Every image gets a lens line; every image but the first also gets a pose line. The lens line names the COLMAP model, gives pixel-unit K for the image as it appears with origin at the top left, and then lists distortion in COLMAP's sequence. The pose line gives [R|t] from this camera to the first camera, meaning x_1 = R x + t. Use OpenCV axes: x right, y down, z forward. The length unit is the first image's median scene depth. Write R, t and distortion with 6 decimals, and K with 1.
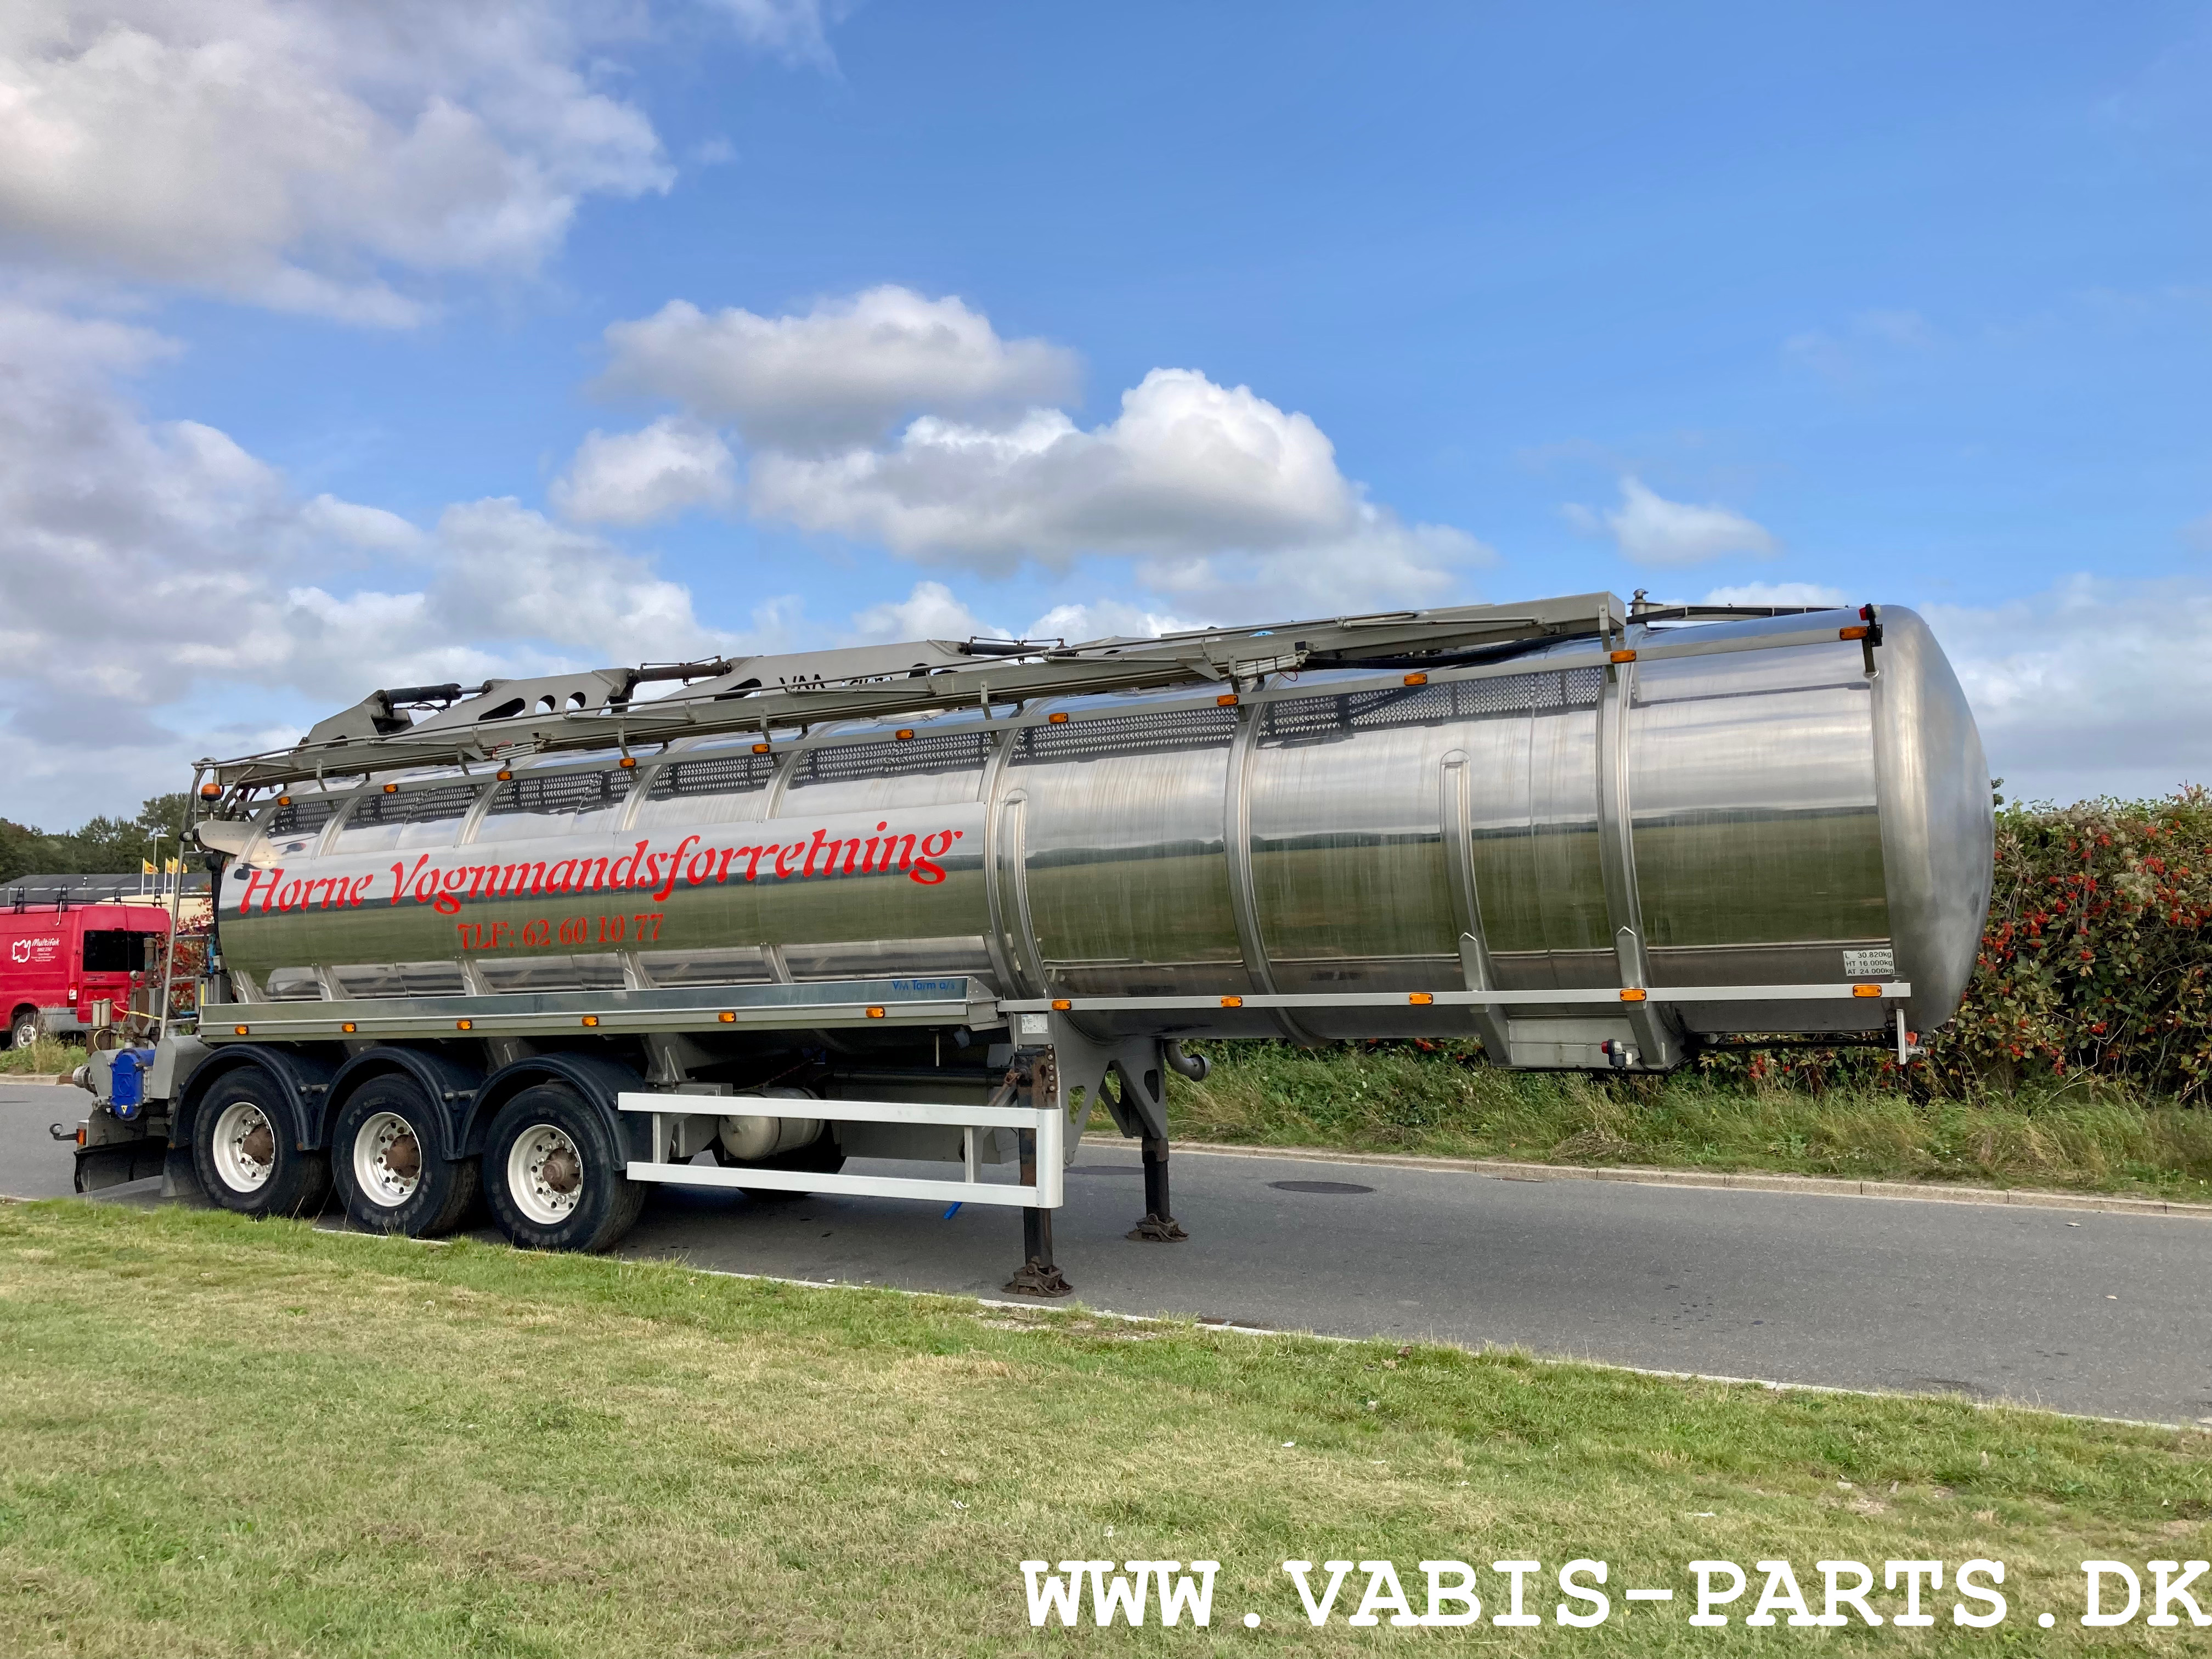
lens RADIAL K [[1971.6, 0, 1106.0], [0, 1971.6, 829.5], [0, 0, 1]] dist [-0.000696, -0.000498]
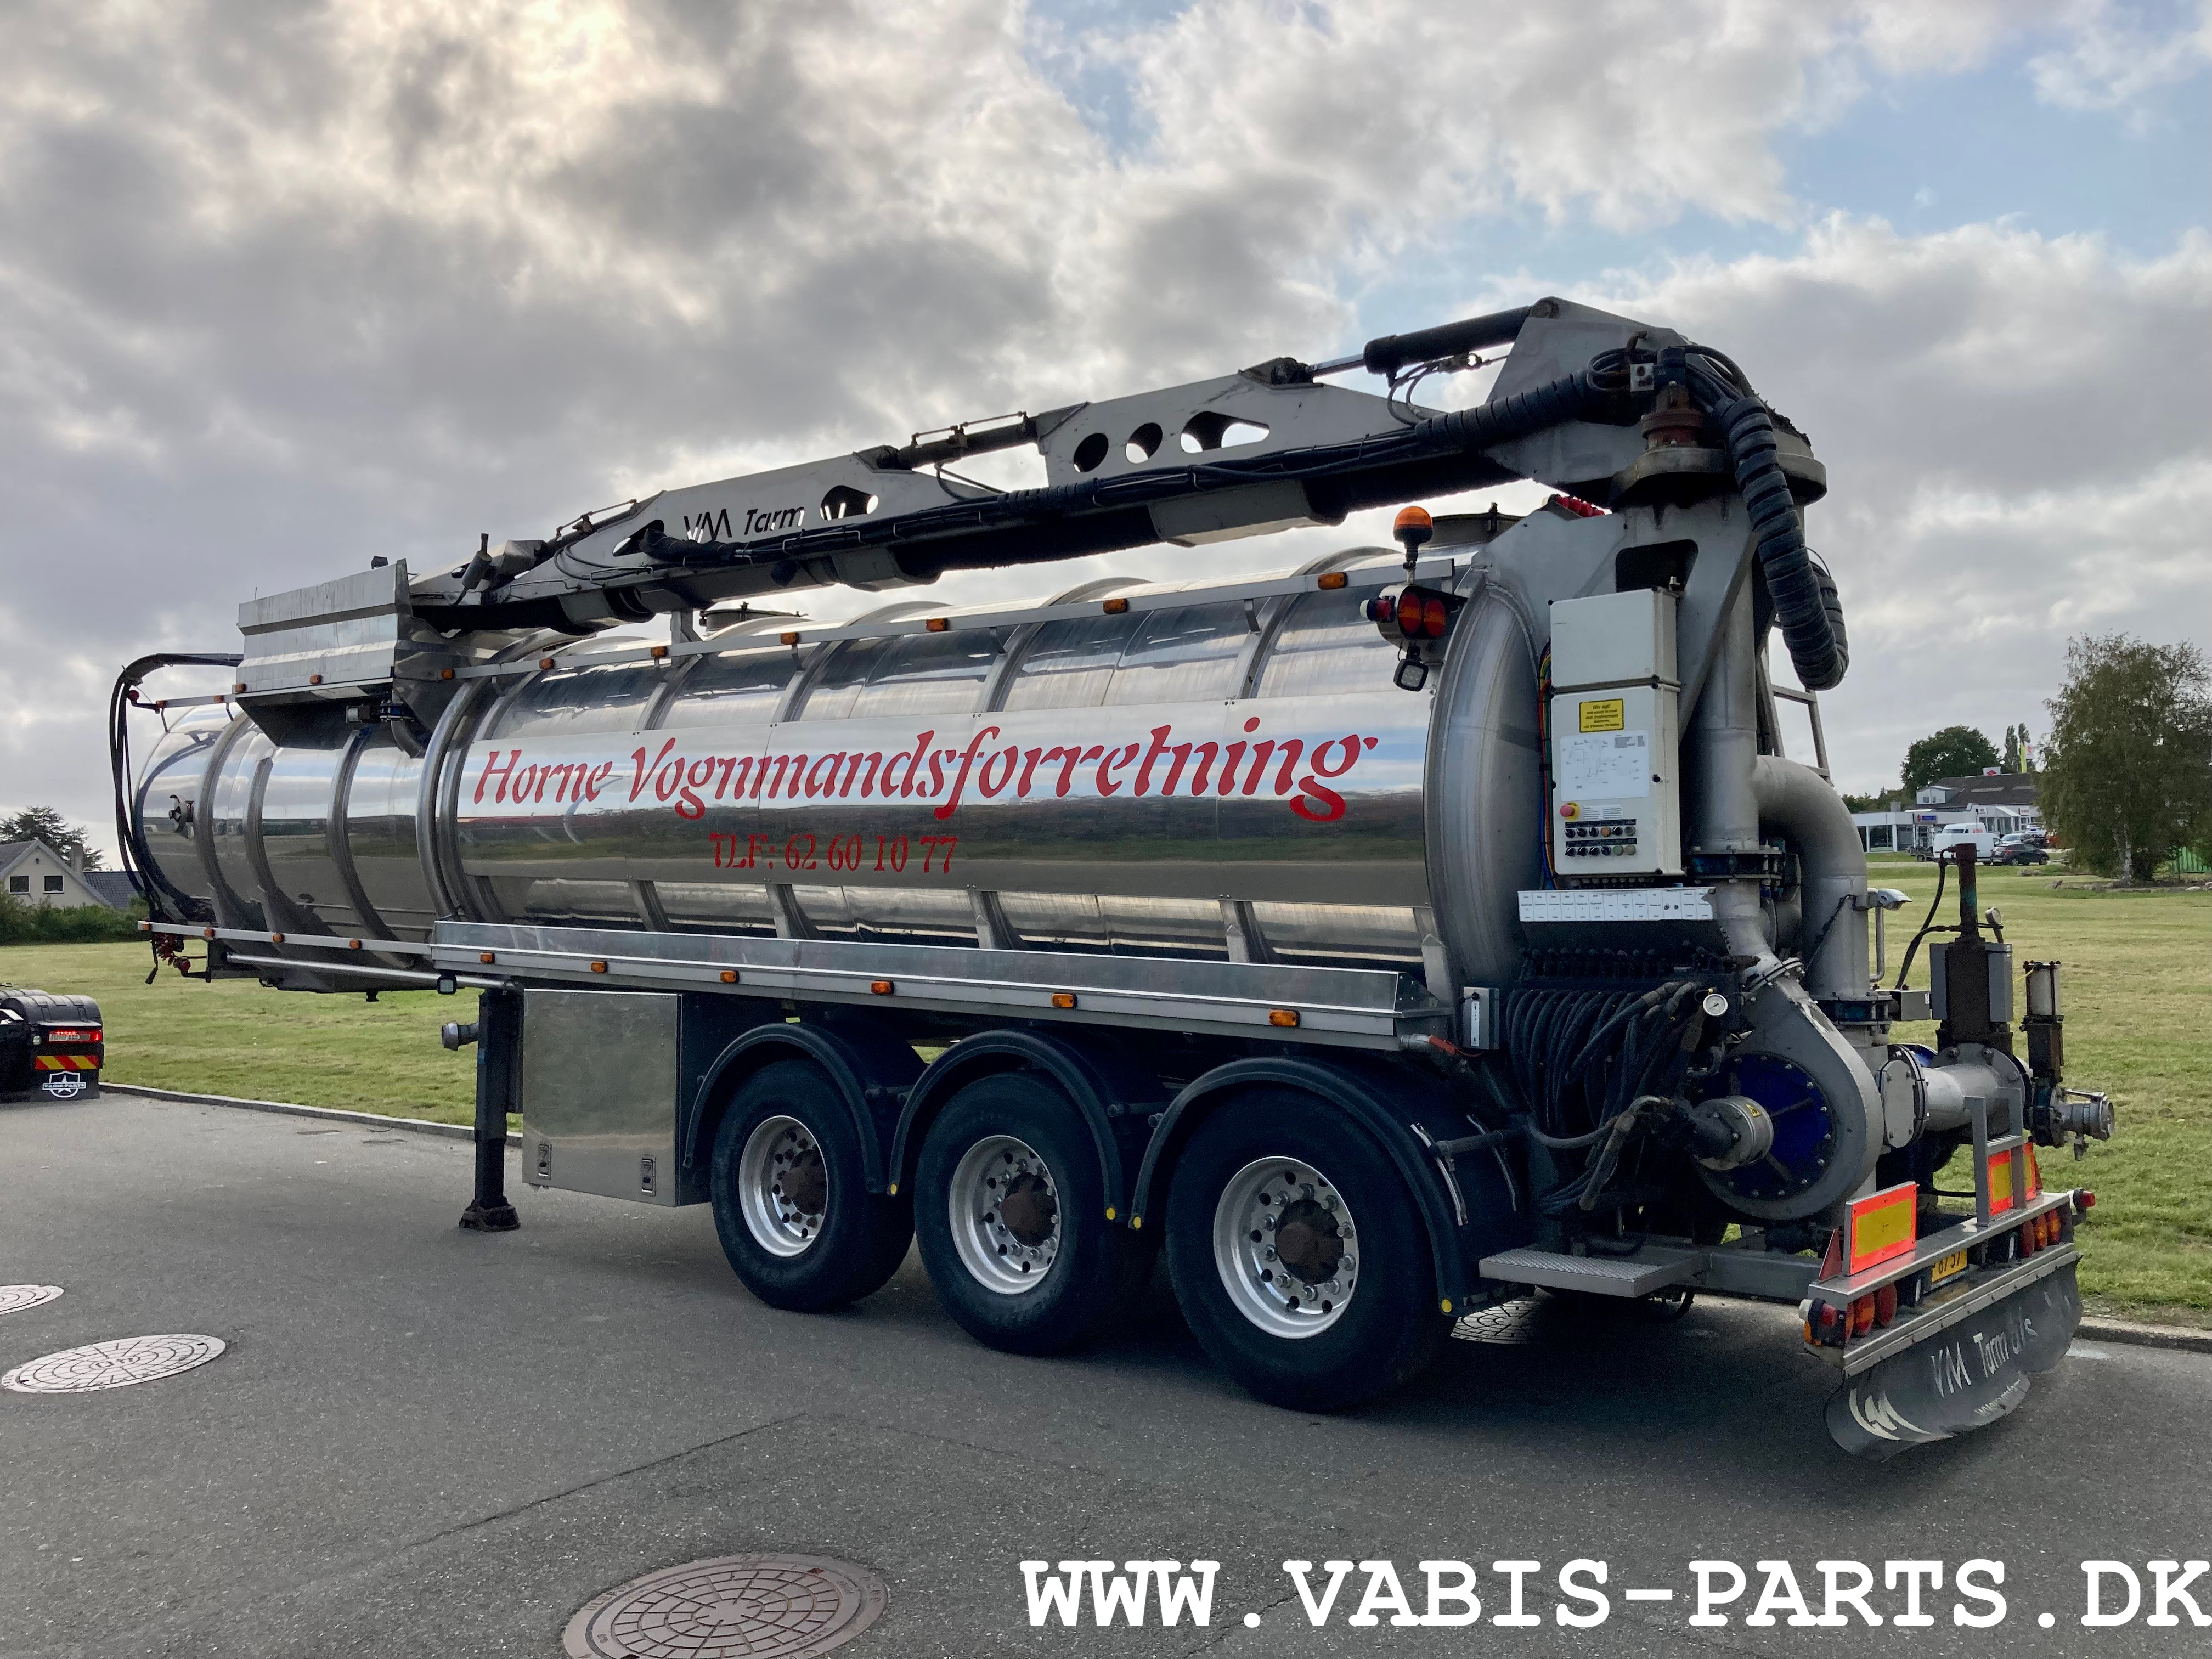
lens RADIAL K [[1971.6, 0, 1106.0], [0, 1971.6, 829.5], [0, 0, 1]] dist [-0.000696, -0.000498]
pose [[0.987608, 0.039034, 0.152007, -0.322584], [-0.043121, 0.998789, 0.023687, 0.024681], [-0.150898, -0.029948, 0.988096, 0.299890]]
